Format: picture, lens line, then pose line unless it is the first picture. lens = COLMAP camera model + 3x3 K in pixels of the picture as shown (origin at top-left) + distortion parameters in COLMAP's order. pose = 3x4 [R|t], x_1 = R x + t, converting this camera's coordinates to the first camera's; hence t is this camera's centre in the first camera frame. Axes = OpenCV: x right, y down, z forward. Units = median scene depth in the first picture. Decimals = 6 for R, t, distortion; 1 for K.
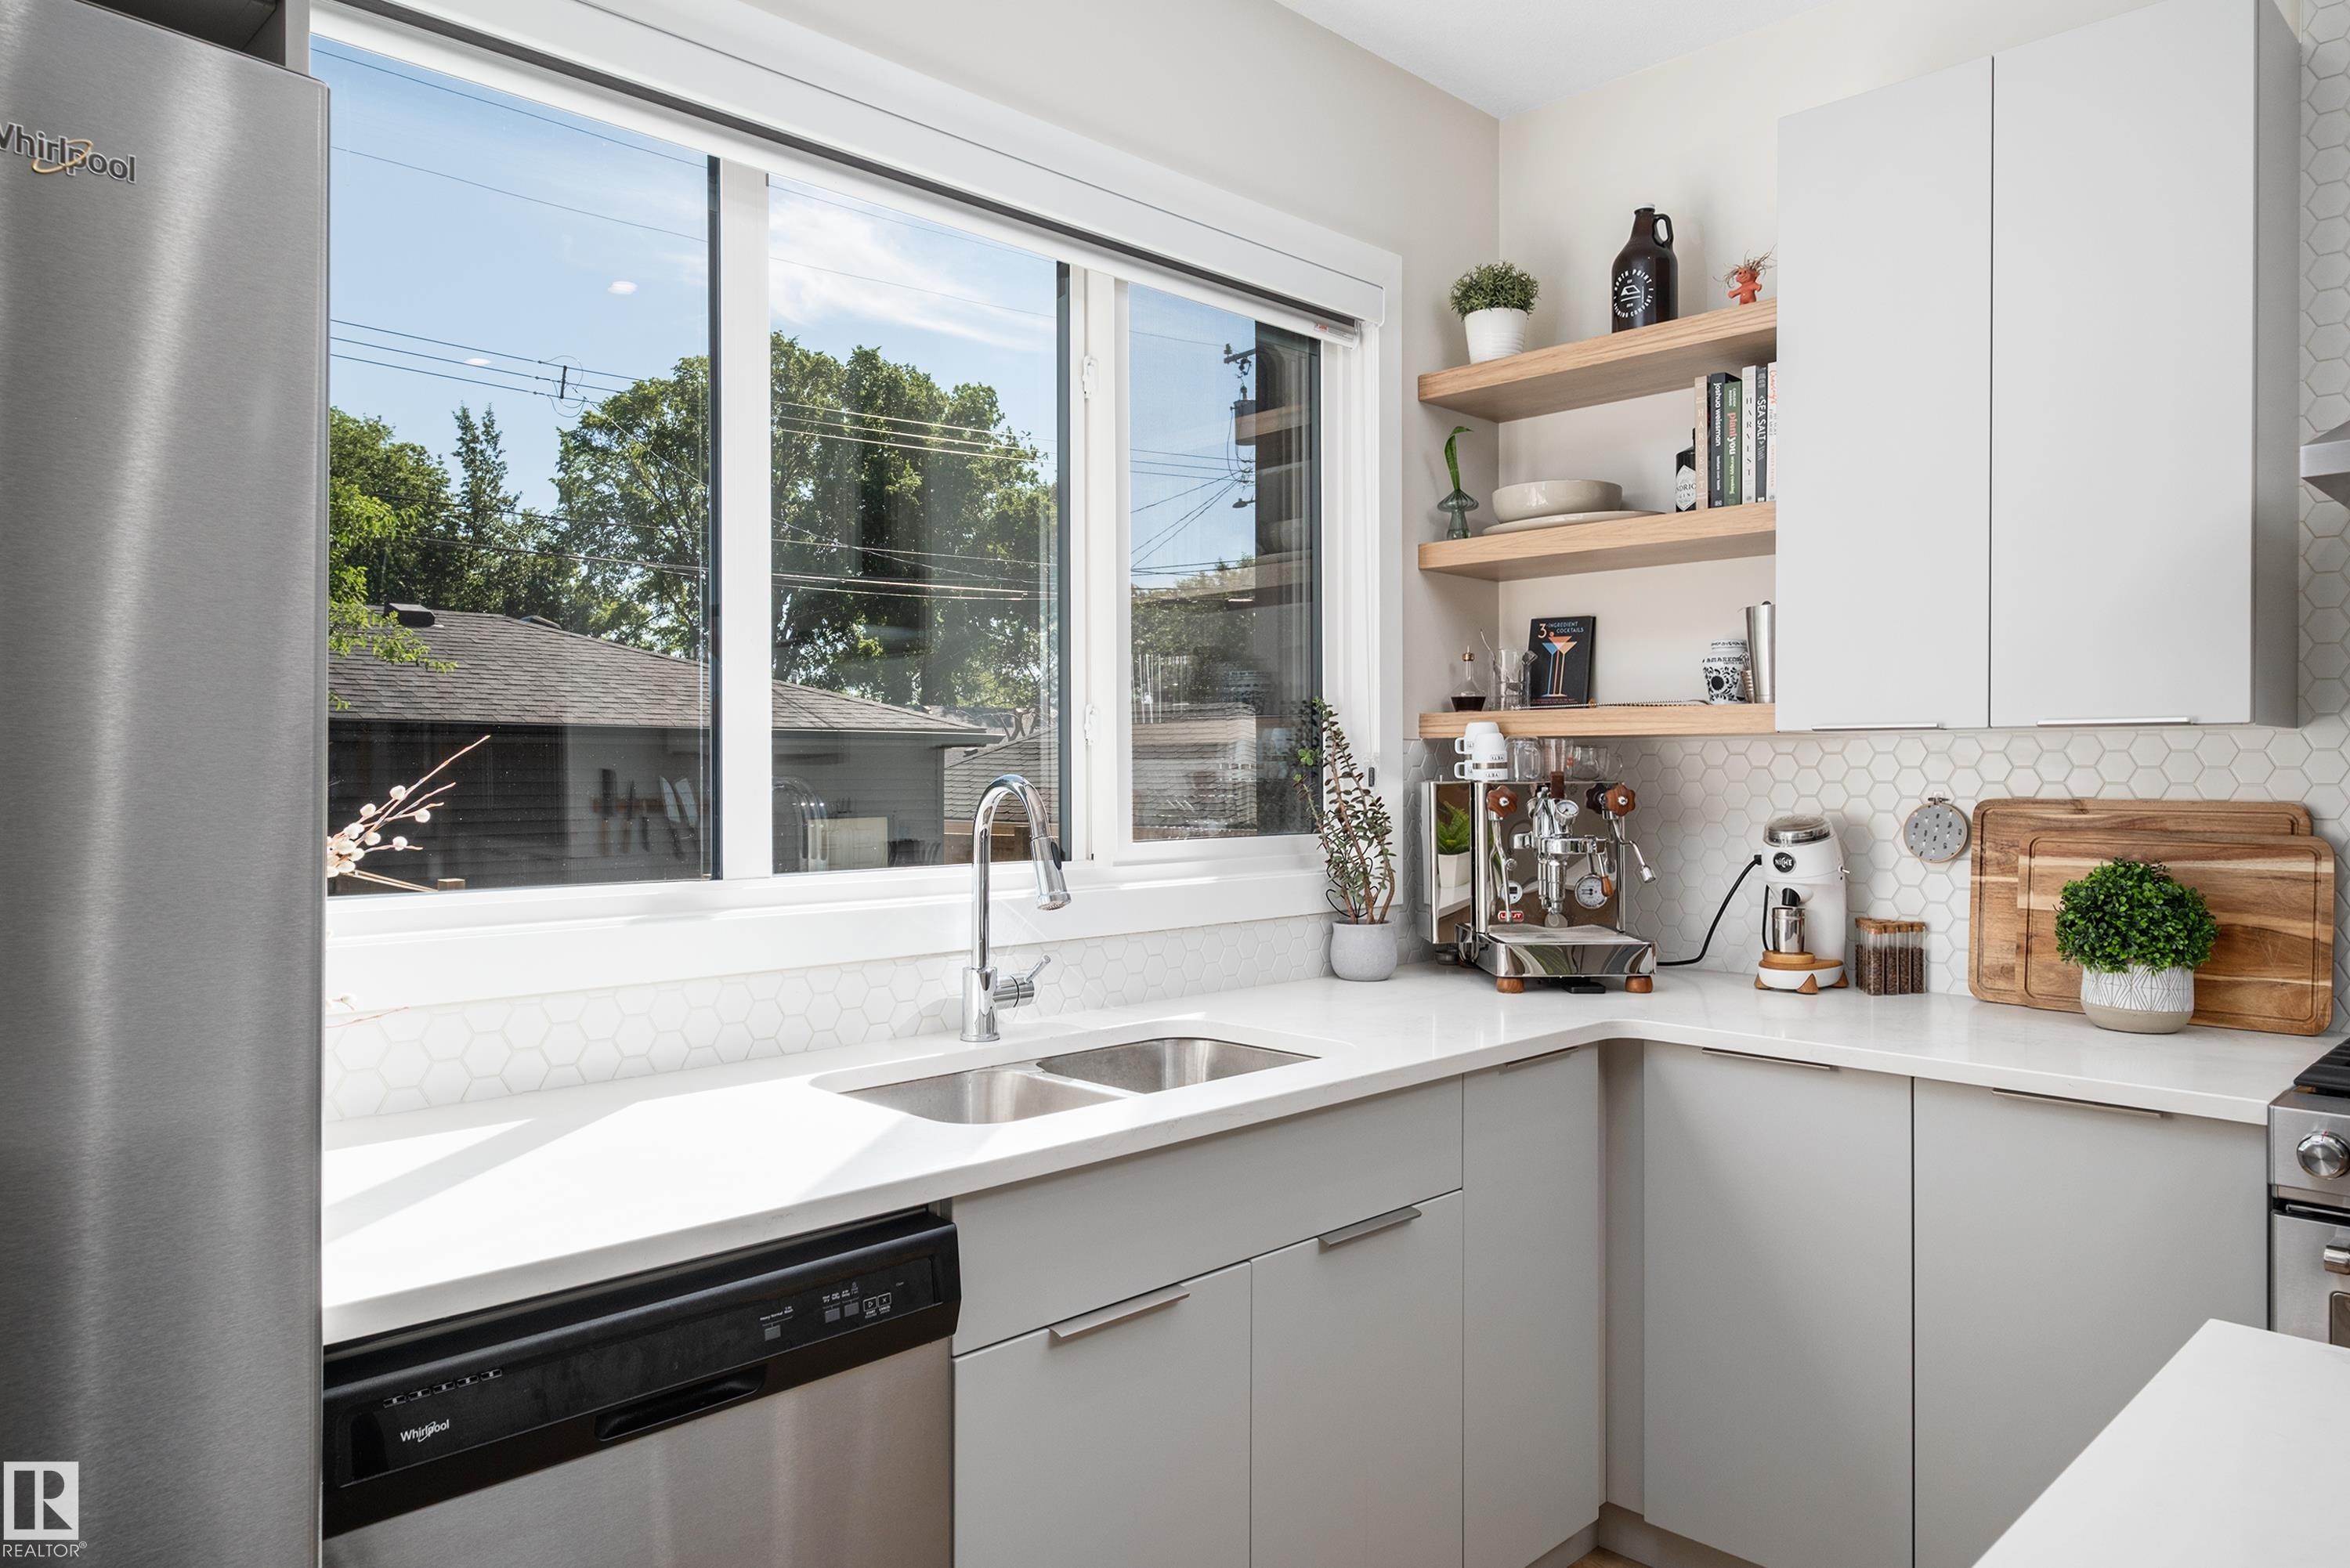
lens RADIAL K [[1547.0, 0, 1168.6], [0, 1547.0, 775.8], [0, 0, 1]] dist [-0.006852, -0.000484]
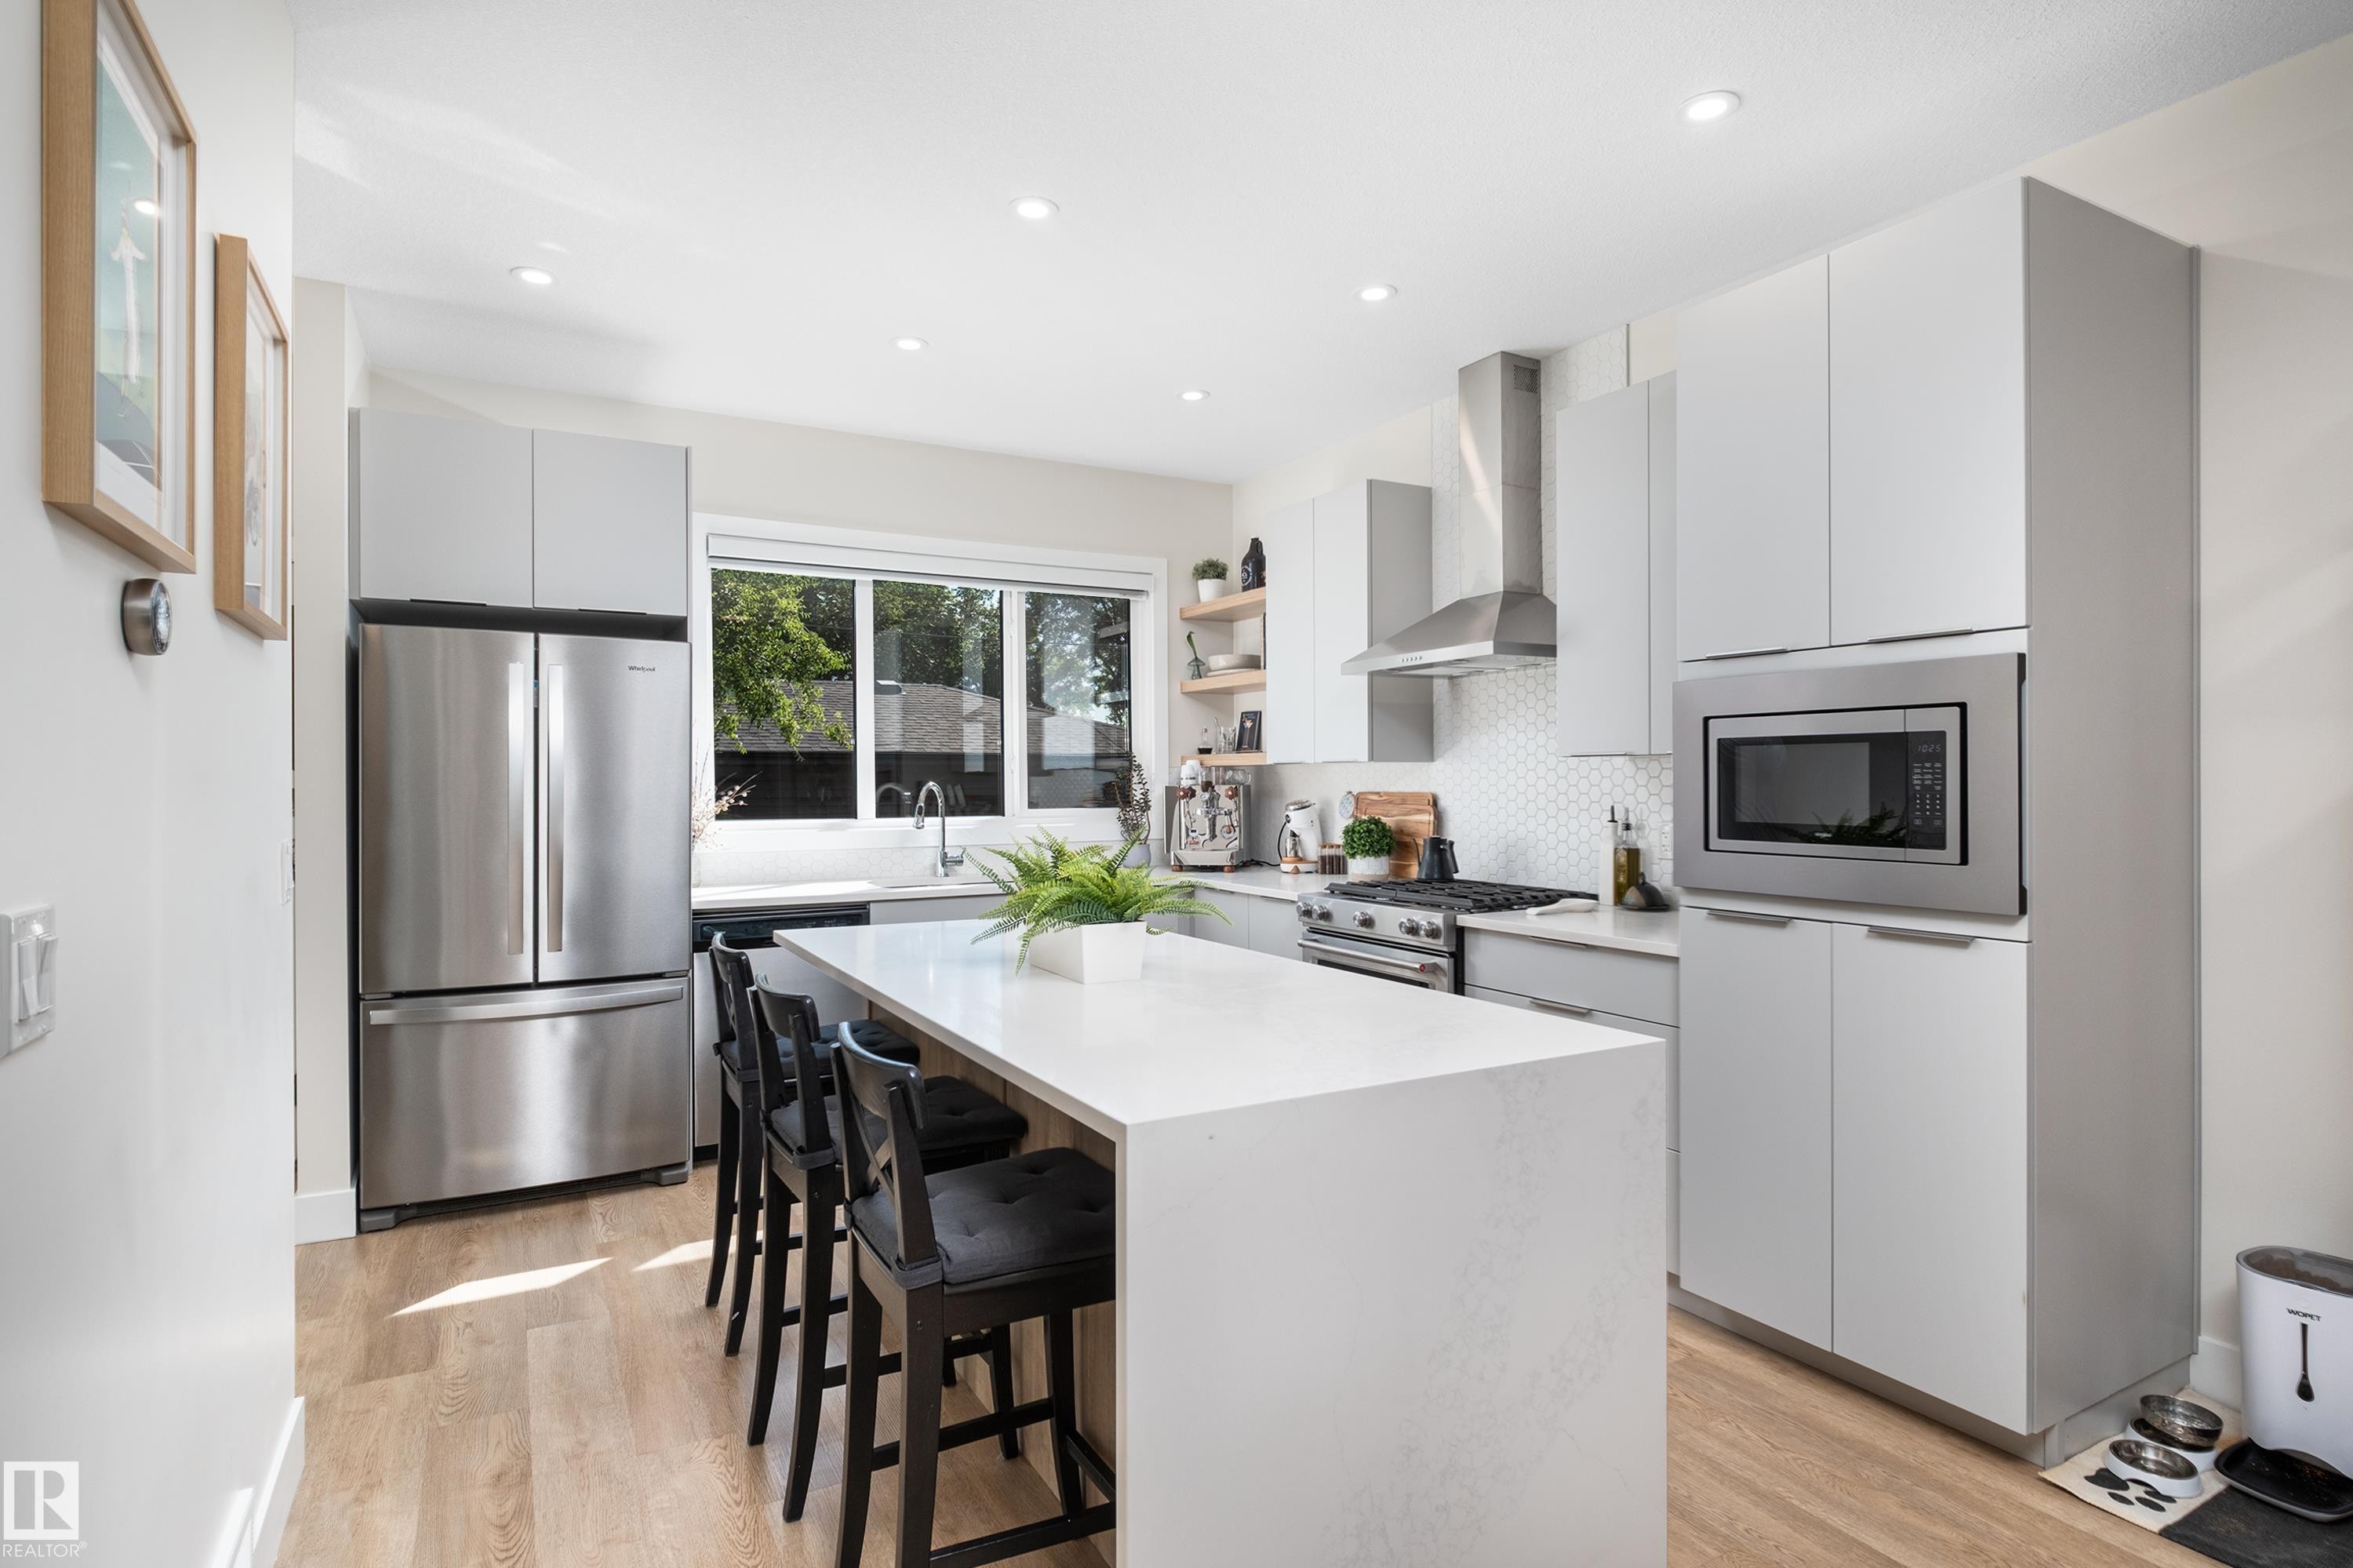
lens RADIAL K [[1209.8, 0, 1175.6], [0, 1209.8, 775.8], [0, 0, 1]] dist [0.001962, 0.000047]
pose [[0.965677, -0.003459, -0.259724, 0.626282], [0.001817, 0.999977, -0.006560, 0.001657], [0.259740, 0.005863, 0.965661, -0.740813]]
